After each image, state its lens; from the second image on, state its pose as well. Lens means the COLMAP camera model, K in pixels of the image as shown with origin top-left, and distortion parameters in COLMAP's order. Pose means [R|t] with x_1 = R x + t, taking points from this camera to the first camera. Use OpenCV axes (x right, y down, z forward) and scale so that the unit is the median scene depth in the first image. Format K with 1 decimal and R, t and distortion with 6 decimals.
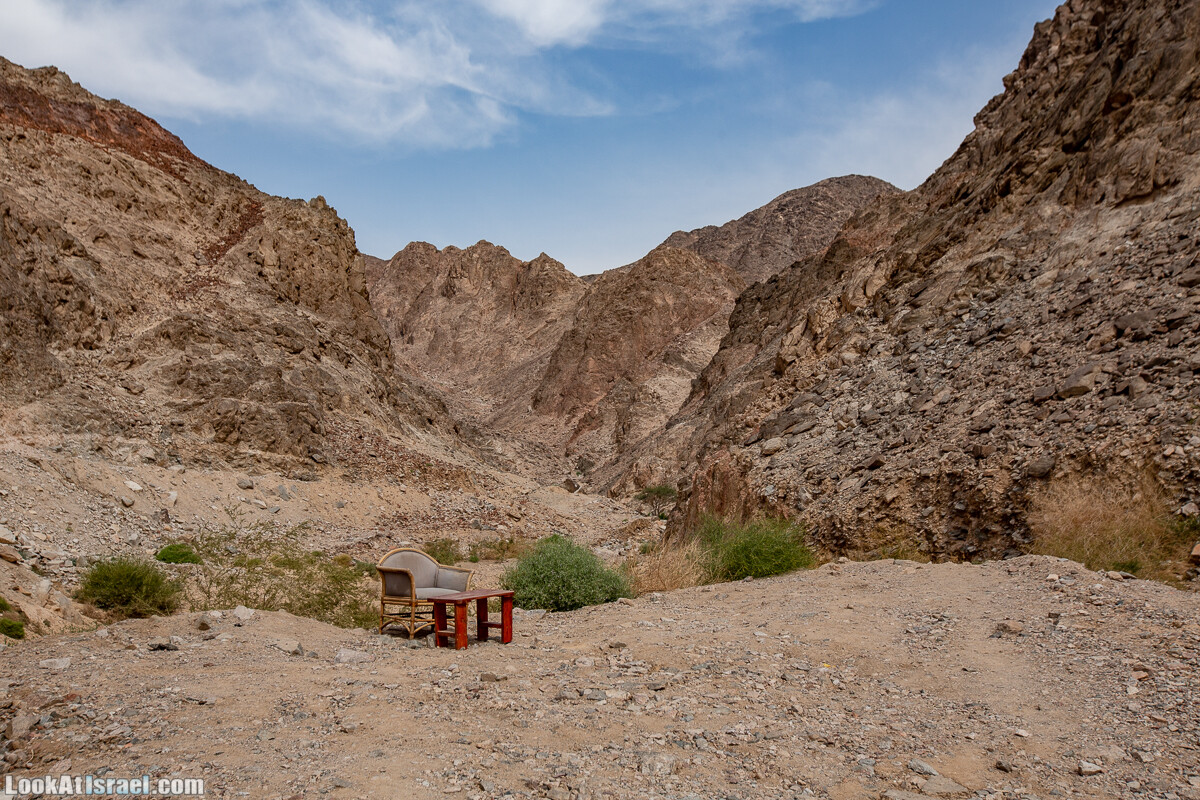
lens RADIAL K [[1120.8, 0, 600.8], [0, 1120.8, 398.8], [0, 0, 1]] dist [0.070320, 0.000000]
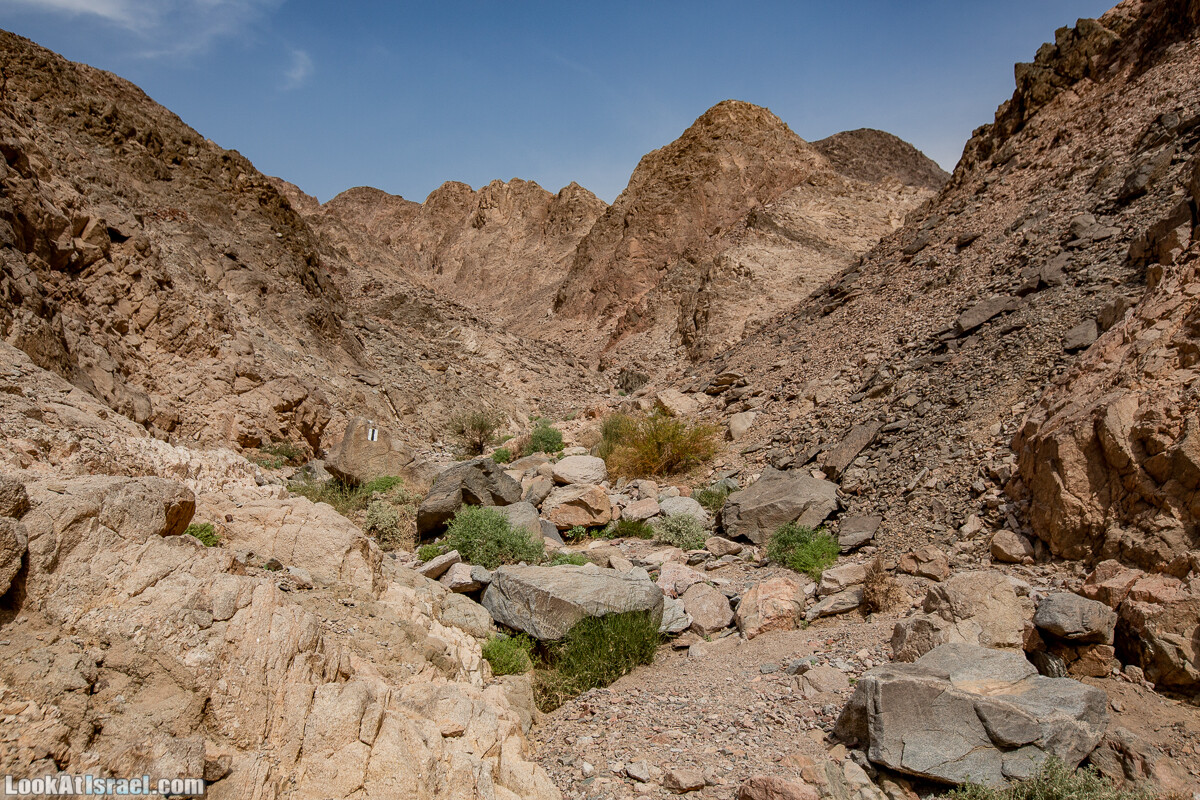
lens RADIAL K [[931.2, 0, 599.8], [0, 931.2, 401.6], [0, 0, 1]] dist [0.002807, 0.000258]
pose [[0.999595, -0.002086, -0.028372, -0.012613], [0.003770, 0.998226, 0.059414, 0.029839], [0.028197, -0.059497, 0.997830, 0.370524]]
